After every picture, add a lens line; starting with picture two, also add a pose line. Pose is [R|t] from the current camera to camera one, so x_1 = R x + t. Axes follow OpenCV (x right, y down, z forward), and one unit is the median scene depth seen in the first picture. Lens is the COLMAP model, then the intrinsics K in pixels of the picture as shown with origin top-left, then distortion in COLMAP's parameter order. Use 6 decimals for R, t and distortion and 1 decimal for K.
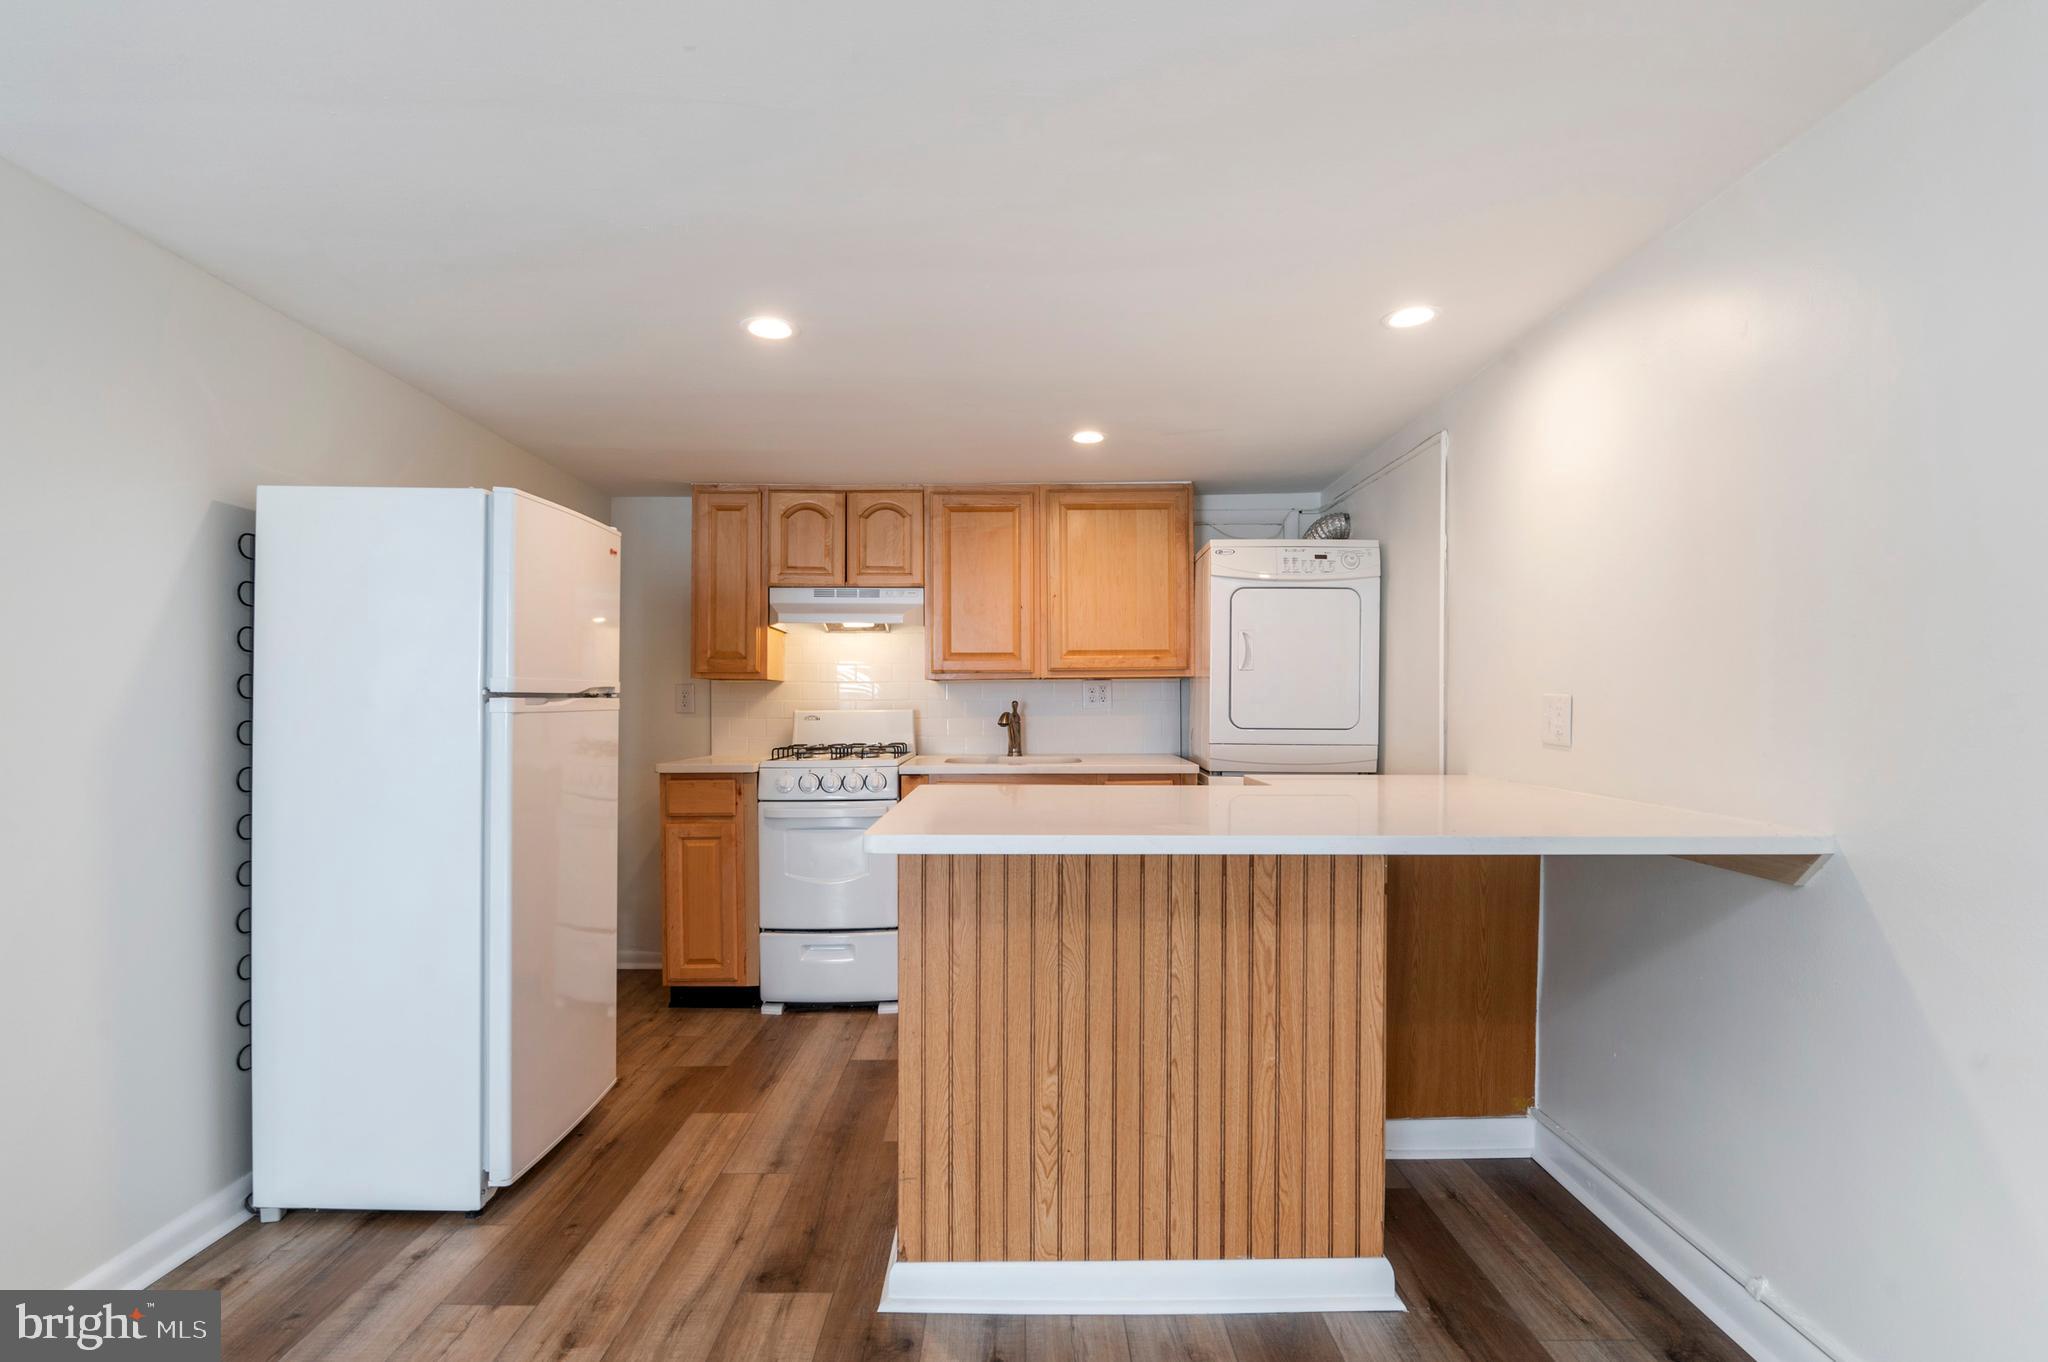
lens RADIAL K [[982.2, 0, 1025.7], [0, 982.2, 707.4], [0, 0, 1]] dist [-0.013343, -0.000156]
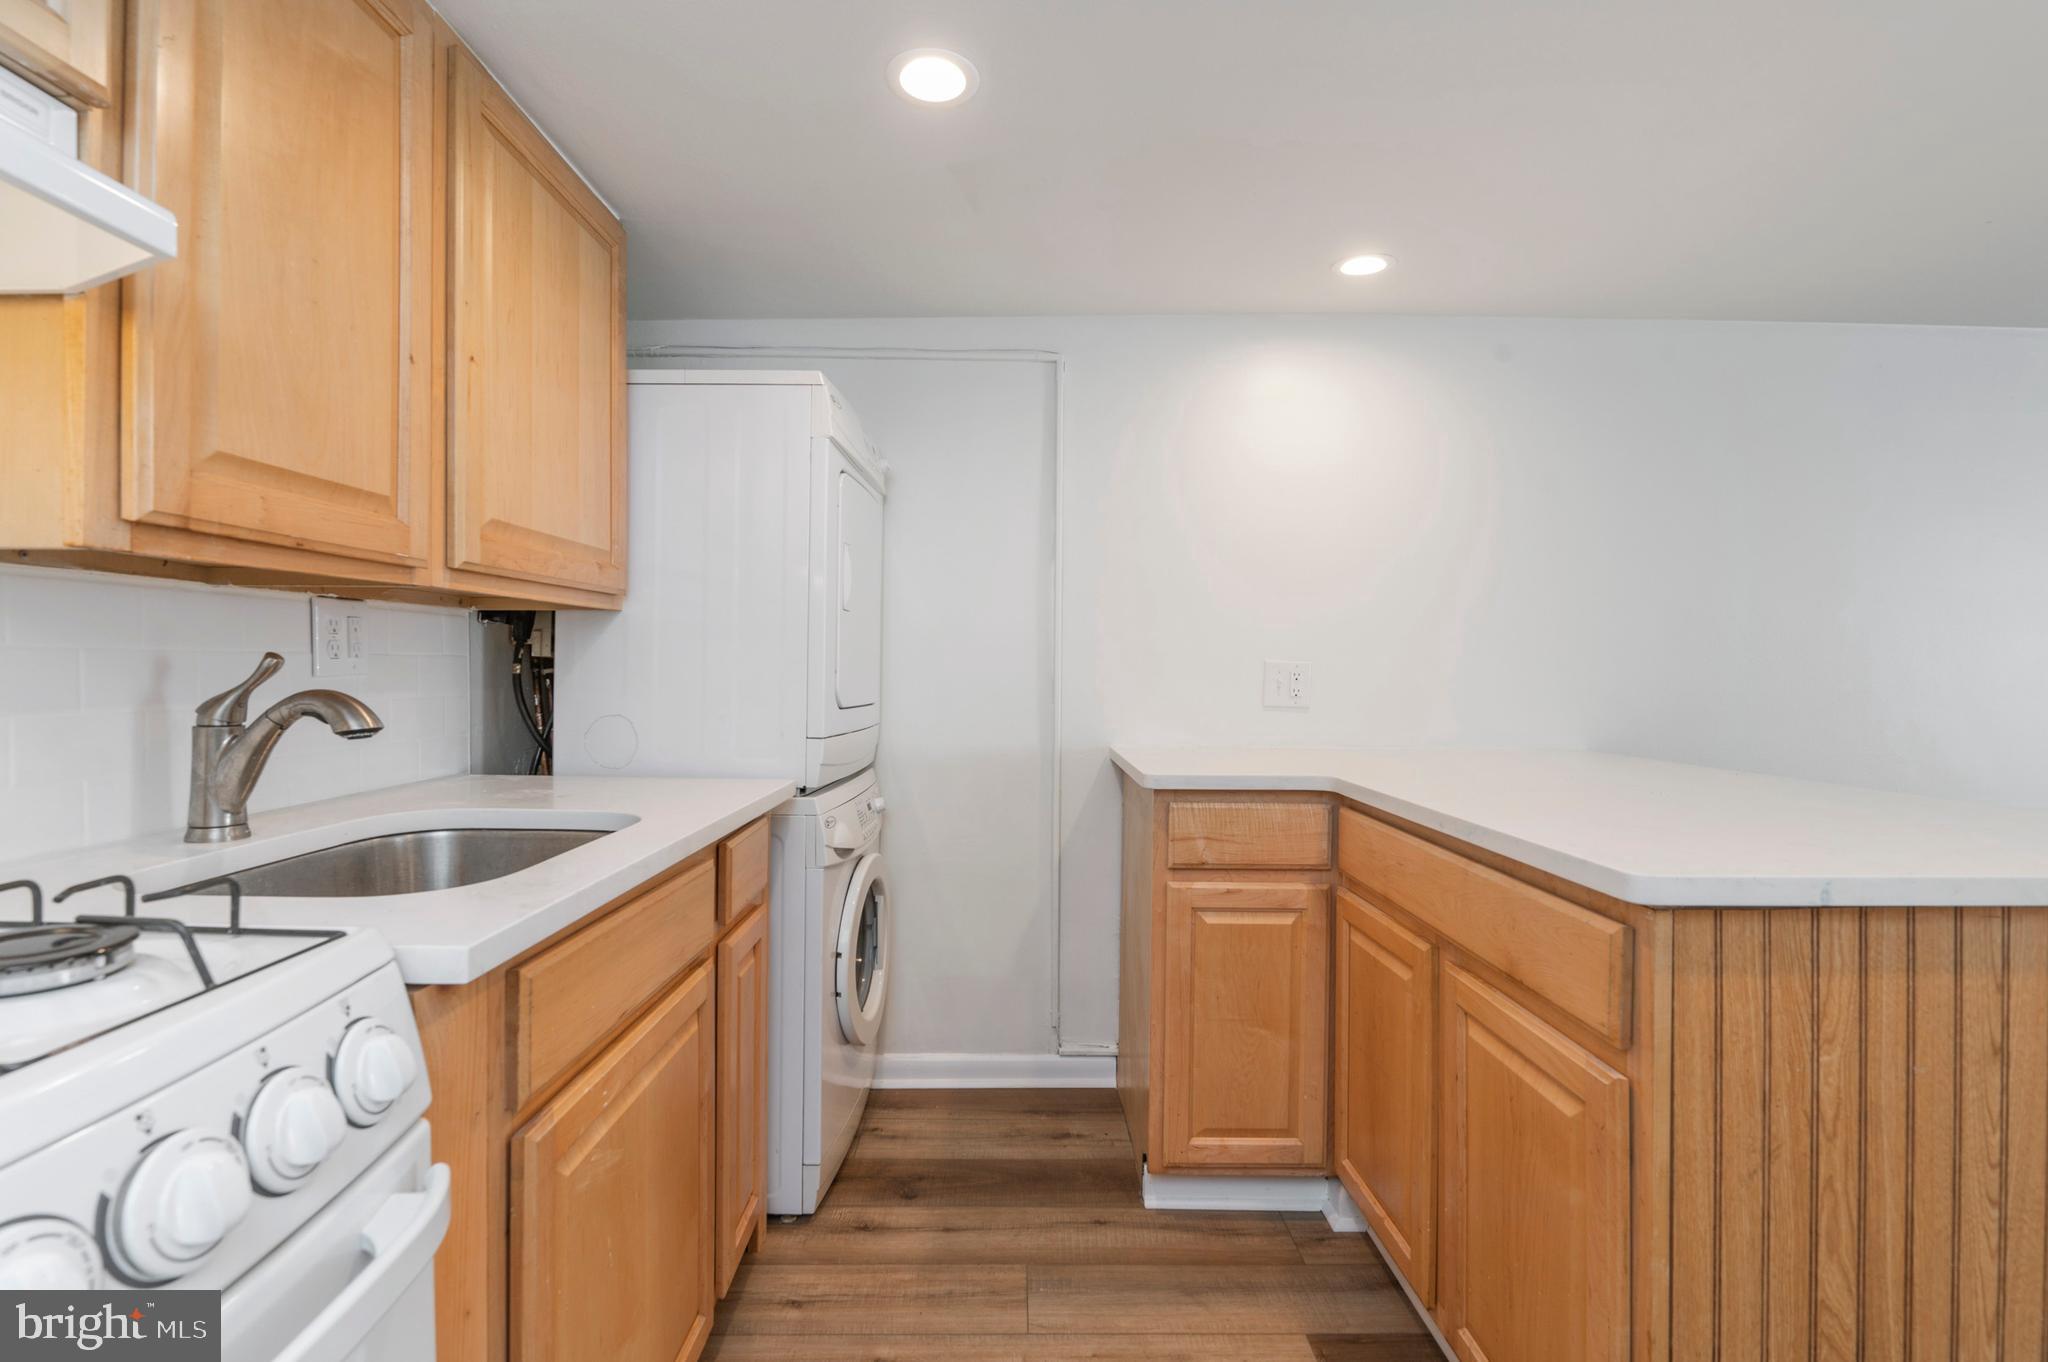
lens RADIAL K [[923.8, 0, 1029.7], [0, 923.8, 675.6], [0, 0, 1]] dist [-0.008907, -0.000166]
pose [[-0.009027, -0.007320, 0.999932, -0.444430], [-0.002856, 0.999969, 0.007295, -0.003567], [-0.999955, -0.002789, -0.009048, 1.170162]]
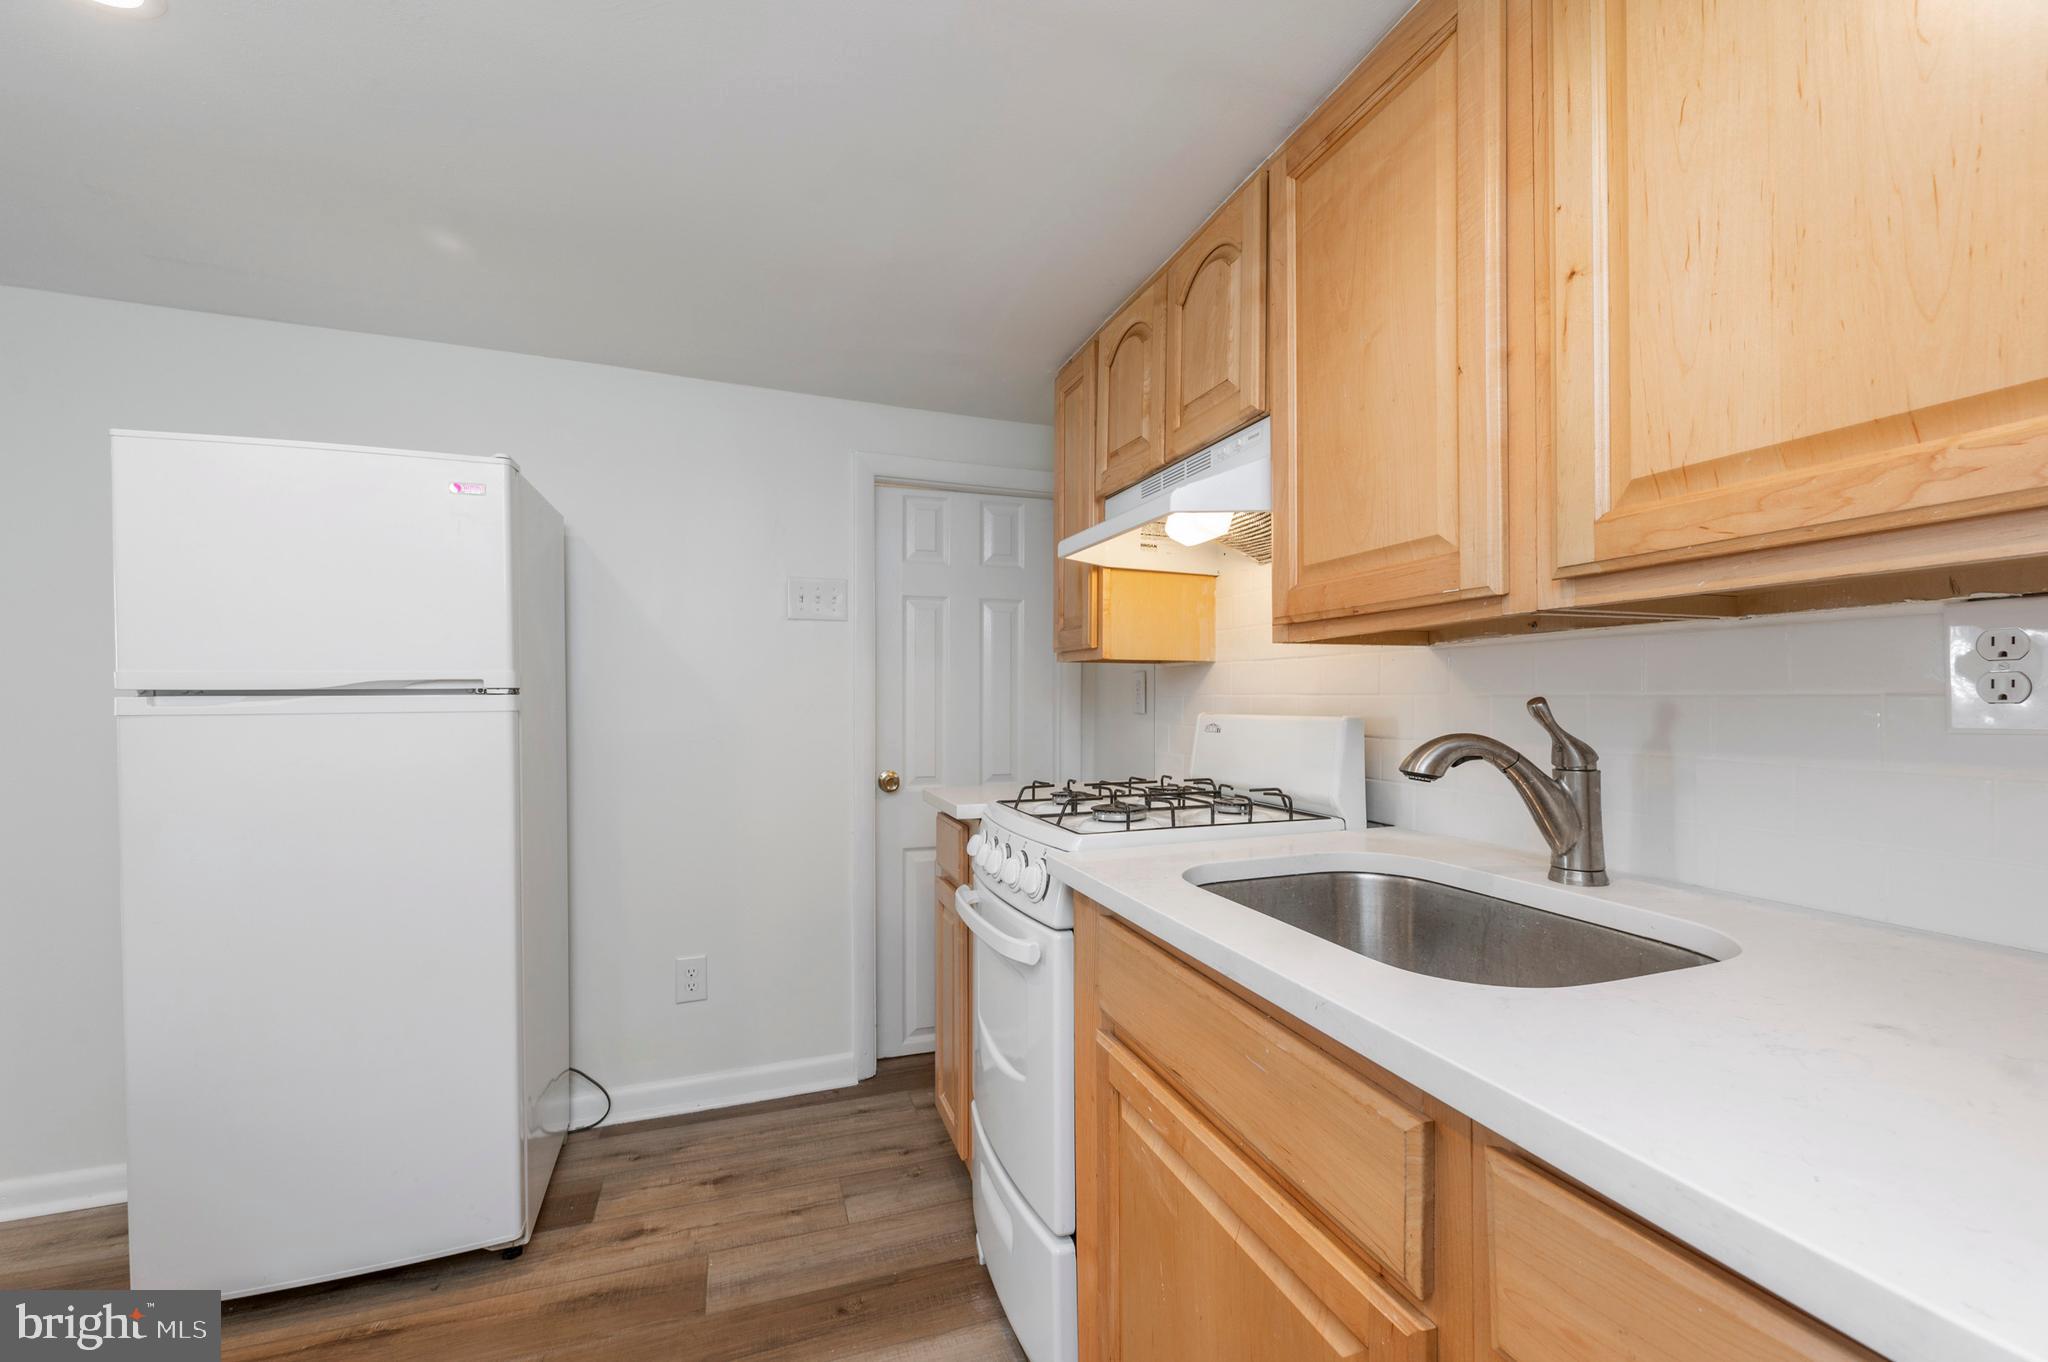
lens RADIAL K [[819.5, 0, 1023.5], [0, 819.5, 695.6], [0, 0, 1]] dist [-0.000862, -0.000337]
pose [[0.323334, 0.000598, -0.946285, 0.261895], [-0.003484, 0.999994, -0.000558, -0.010236], [0.946278, 0.003477, 0.323334, 1.172702]]
